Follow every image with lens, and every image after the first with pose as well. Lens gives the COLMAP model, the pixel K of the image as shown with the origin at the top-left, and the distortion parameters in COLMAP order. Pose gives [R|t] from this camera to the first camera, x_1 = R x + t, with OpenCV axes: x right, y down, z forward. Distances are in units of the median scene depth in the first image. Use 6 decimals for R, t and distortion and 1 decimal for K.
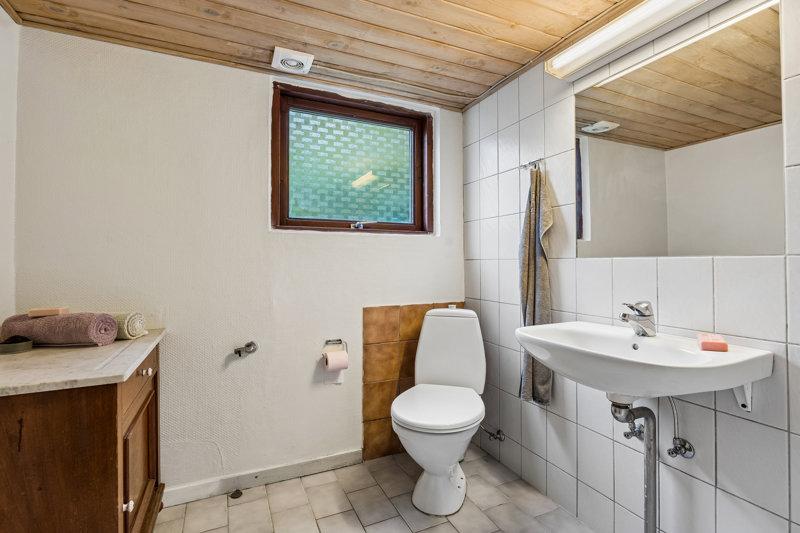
lens RADIAL K [[370.3, 0, 398.9], [0, 370.3, 259.9], [0, 0, 1]] dist [-0.000328, -0.000269]
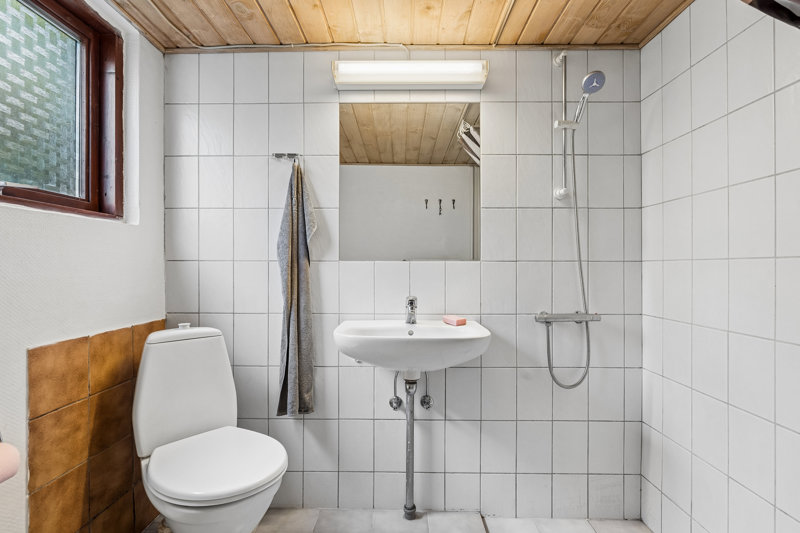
lens RADIAL K [[411.5, 0, 400.0], [0, 411.5, 266.5], [0, 0, 1]] dist [-0.000208, 0.000658]
pose [[0.423411, 0.001656, 0.905936, -0.397938], [-0.010741, 0.999937, 0.003192, 0.004434], [-0.905874, -0.011082, 0.423402, 0.283231]]
